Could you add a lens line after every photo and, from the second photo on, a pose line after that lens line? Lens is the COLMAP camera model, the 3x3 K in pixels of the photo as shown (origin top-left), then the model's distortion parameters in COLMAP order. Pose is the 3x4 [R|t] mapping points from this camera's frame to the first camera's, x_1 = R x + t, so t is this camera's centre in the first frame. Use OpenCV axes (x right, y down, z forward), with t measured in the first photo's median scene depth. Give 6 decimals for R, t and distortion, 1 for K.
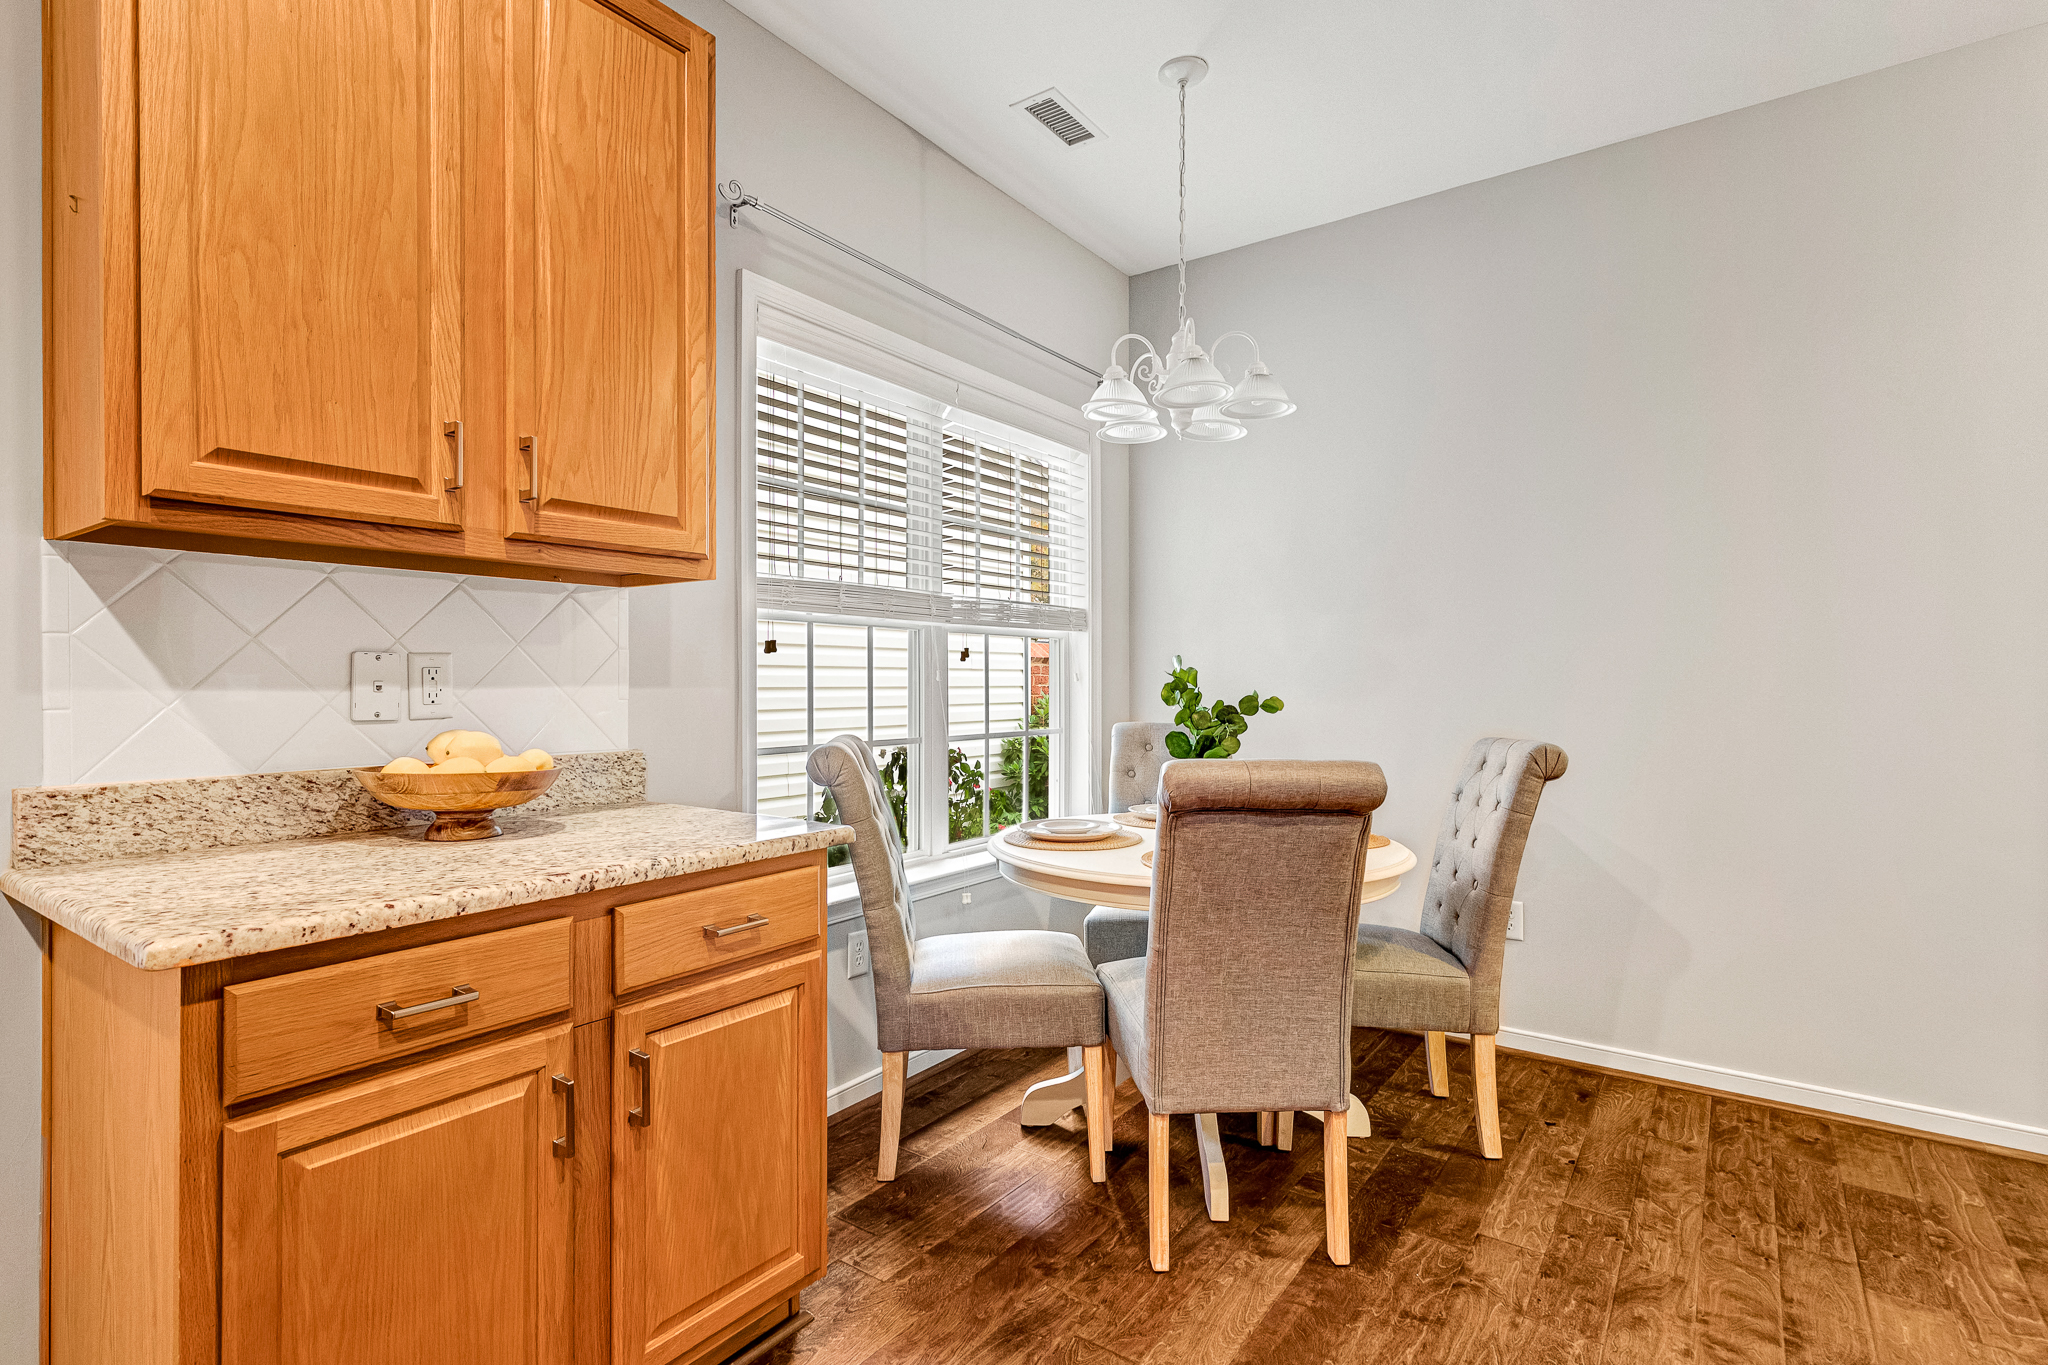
lens RADIAL K [[976.1, 0, 1026.8], [0, 976.1, 699.2], [0, 0, 1]] dist [0.012610, -0.000581]
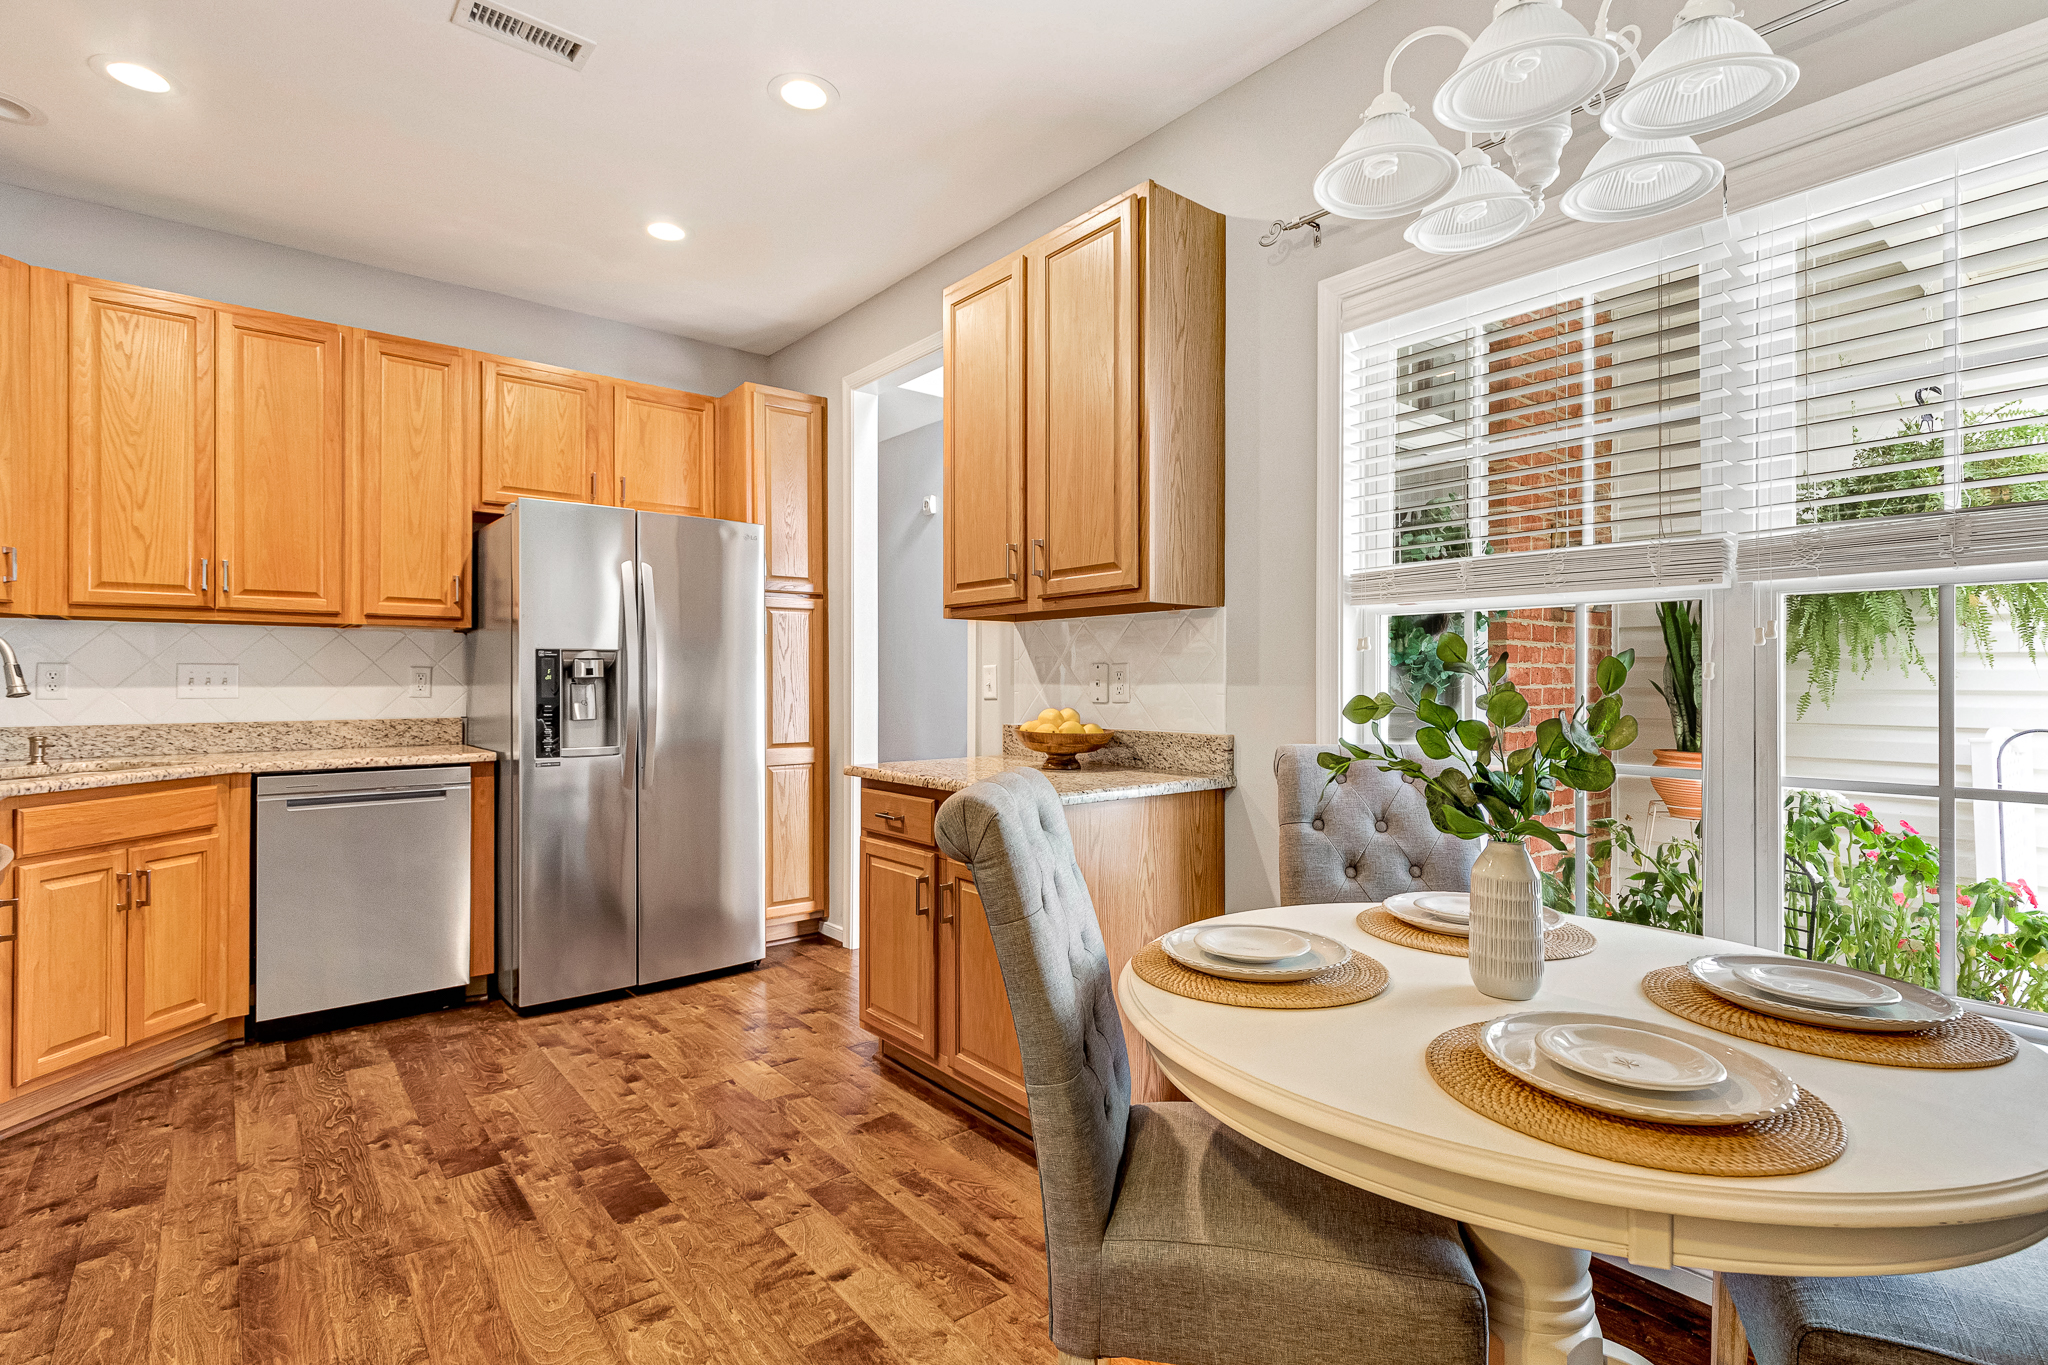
lens RADIAL K [[976.1, 0, 1026.8], [0, 976.1, 699.2], [0, 0, 1]] dist [0.012610, -0.000581]
pose [[-0.254110, 0.017169, -0.967023, 1.014517], [-0.021112, 0.999506, 0.023293, -0.021233], [0.966945, 0.026334, -0.253622, 1.231706]]
